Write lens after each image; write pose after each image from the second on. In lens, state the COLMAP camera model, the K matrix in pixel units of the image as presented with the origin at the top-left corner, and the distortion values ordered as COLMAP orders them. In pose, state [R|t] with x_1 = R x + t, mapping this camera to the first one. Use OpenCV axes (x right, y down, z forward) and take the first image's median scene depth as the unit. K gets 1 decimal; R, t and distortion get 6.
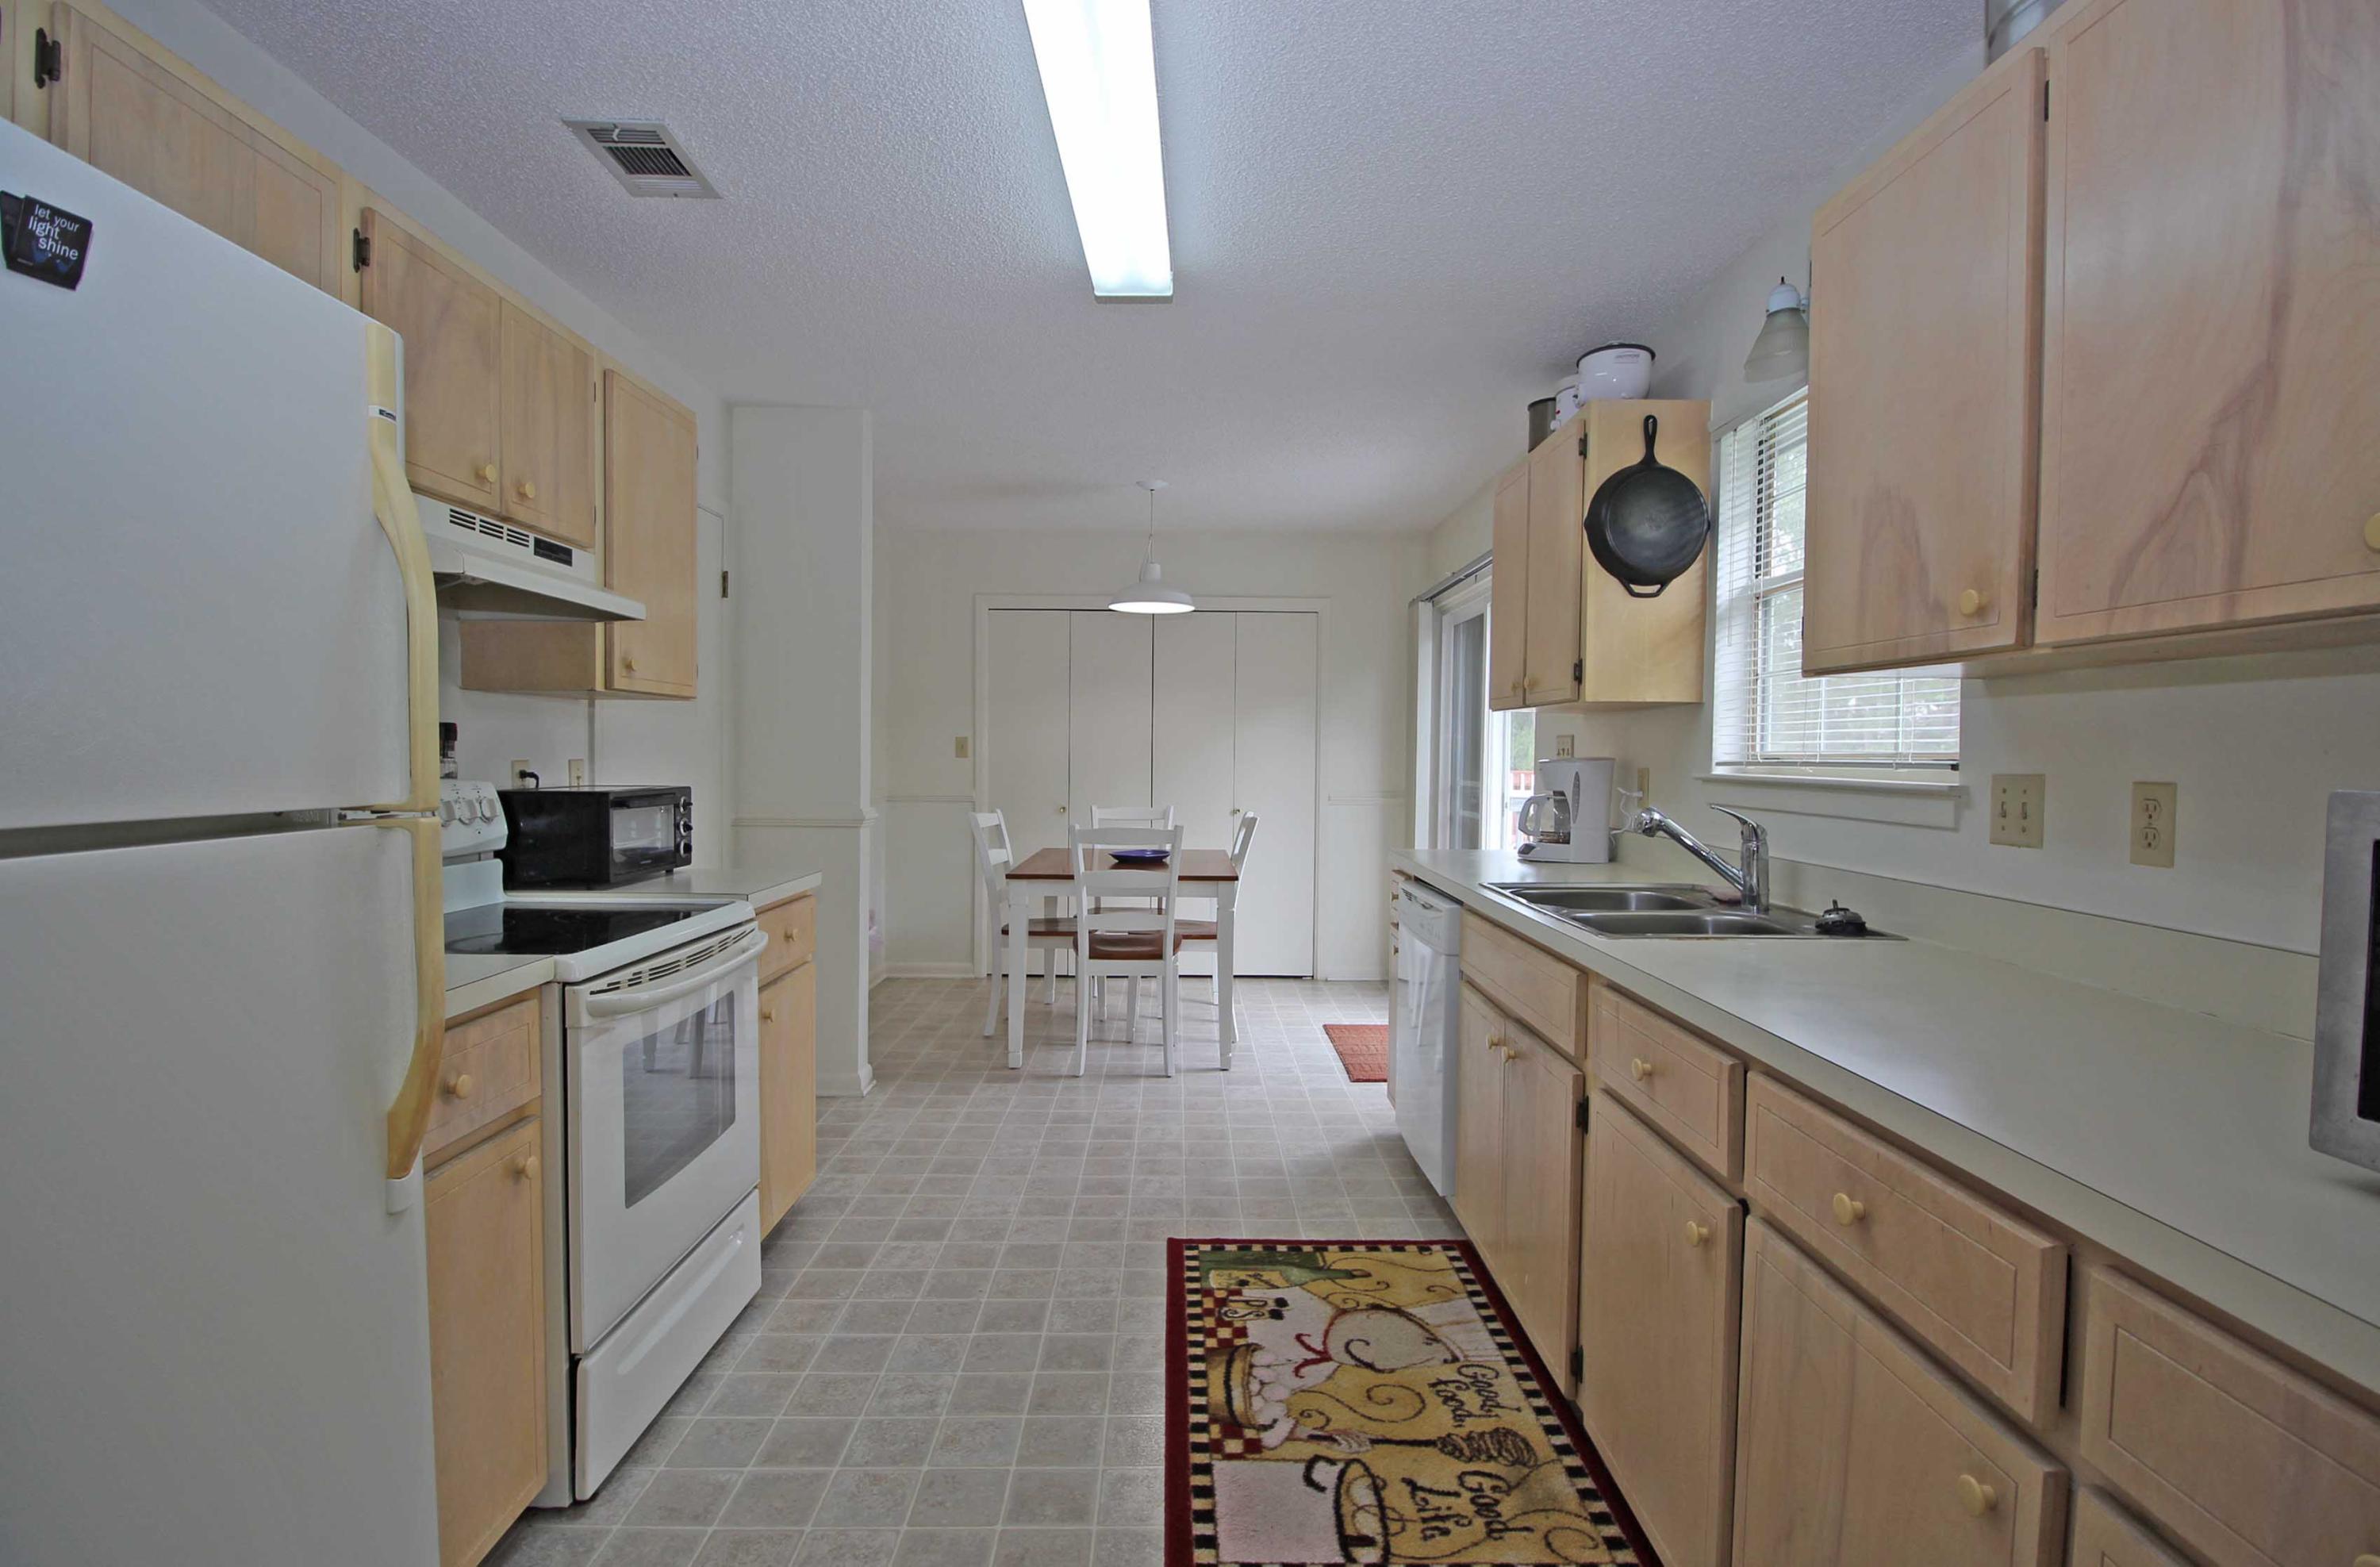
lens RADIAL K [[1124.7, 0, 1190.6], [0, 1124.7, 791.6], [0, 0, 1]] dist [-0.003759, -0.003571]
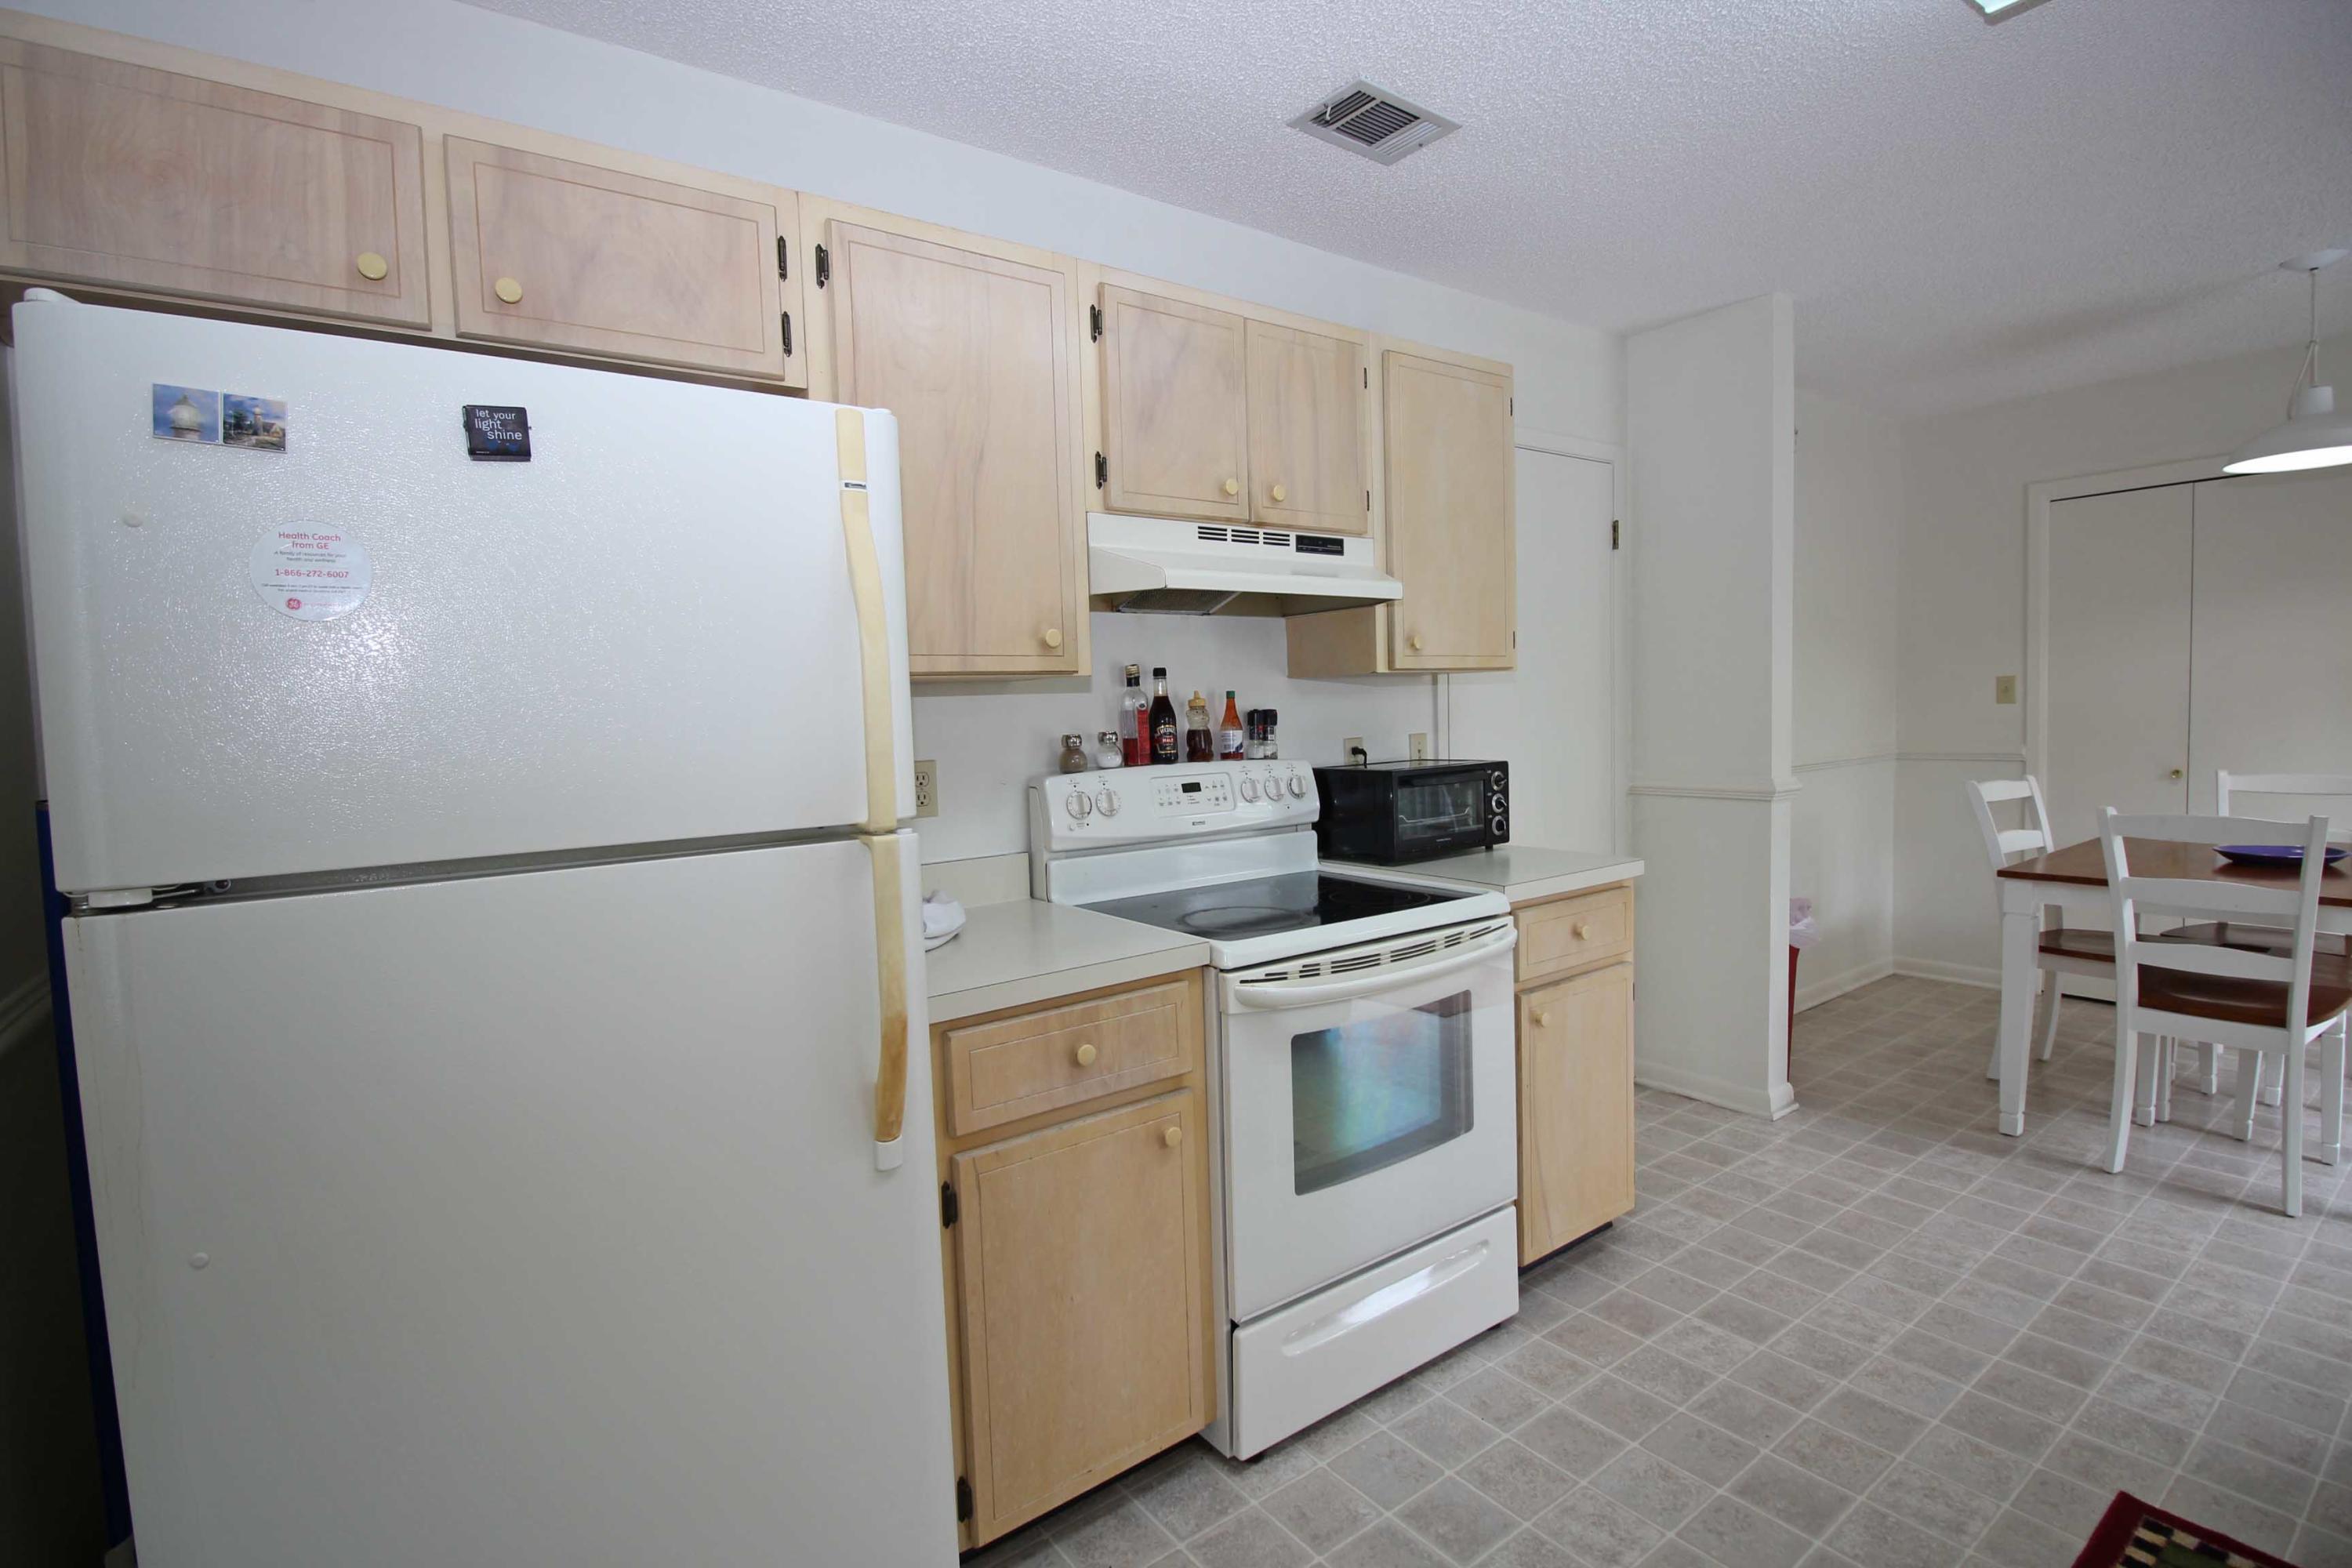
lens RADIAL K [[1091.0, 0, 1172.8], [0, 1091.0, 775.8], [0, 0, 1]] dist [-0.001487, -0.011575]
pose [[0.579132, 0.019651, -0.814997, 0.184051], [0.012504, 0.999378, 0.032982, -0.032995], [0.815138, -0.029292, 0.578526, 0.288066]]
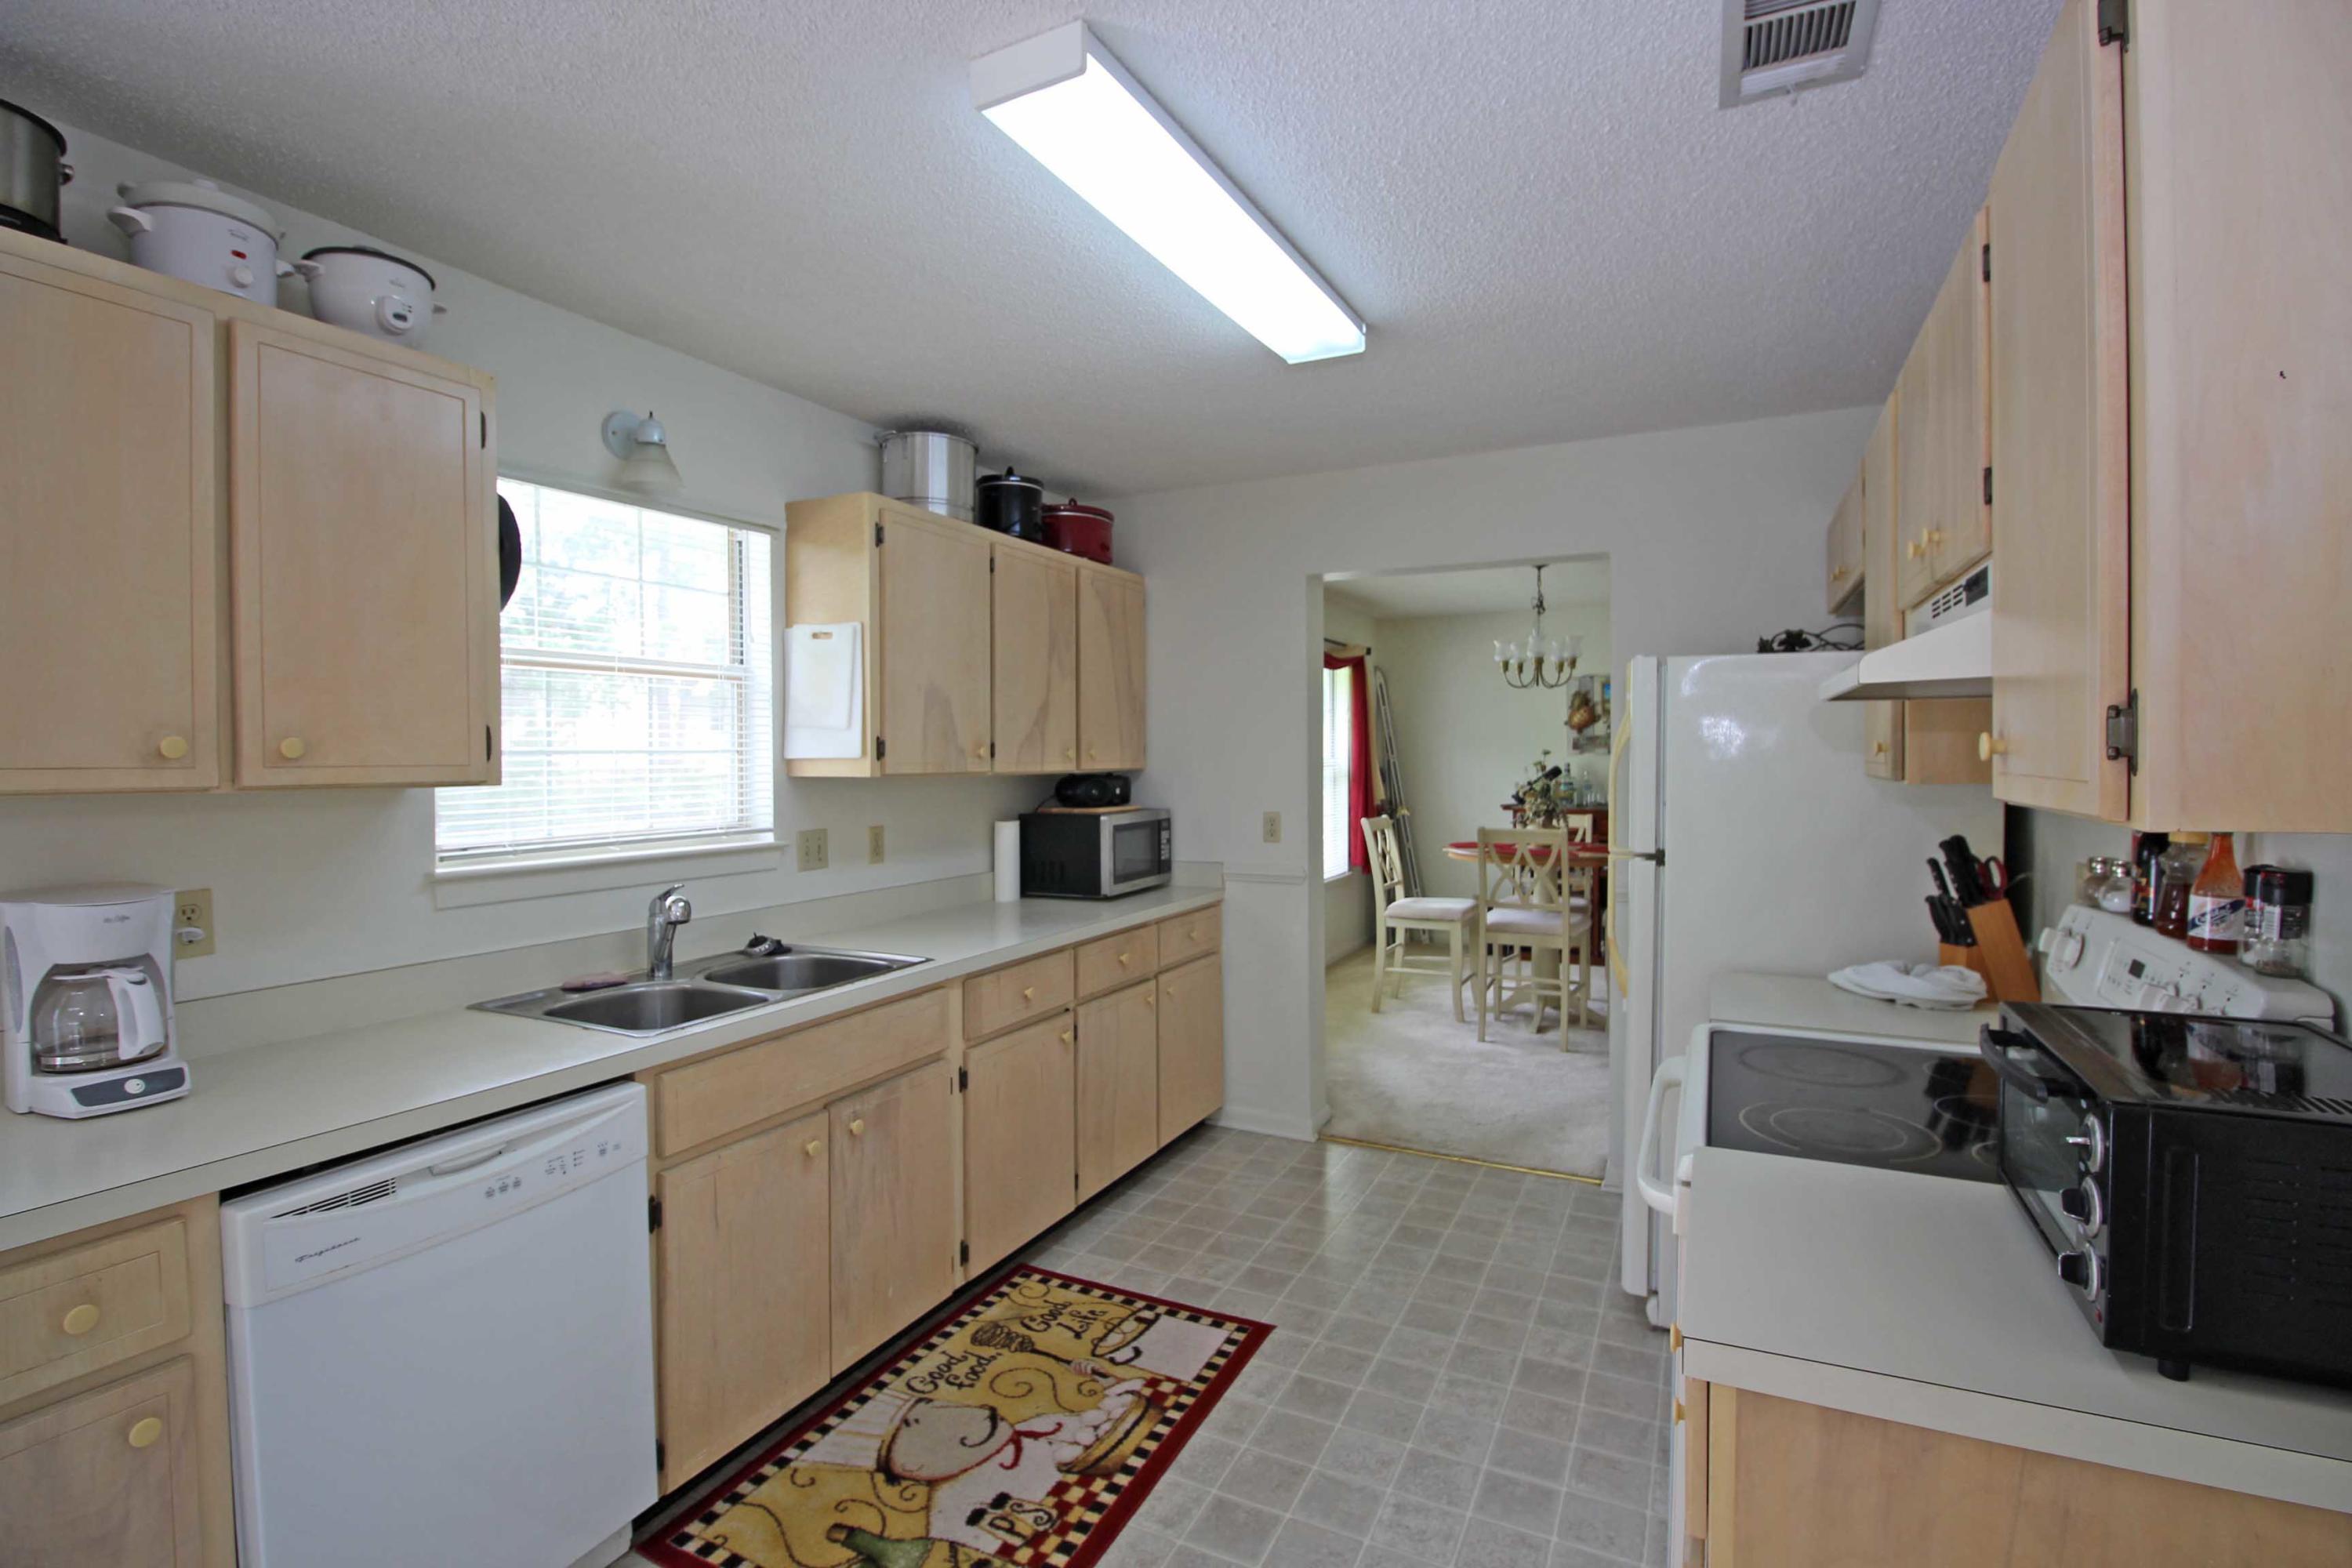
lens RADIAL K [[1091.0, 0, 1177.8], [0, 1091.0, 778.5], [0, 0, 1]] dist [-0.001487, -0.011575]
pose [[-0.891638, -0.013480, 0.452549, -0.437795], [0.013660, 0.998301, 0.056649, -0.143453], [-0.452544, 0.056693, -0.889938, 1.729339]]
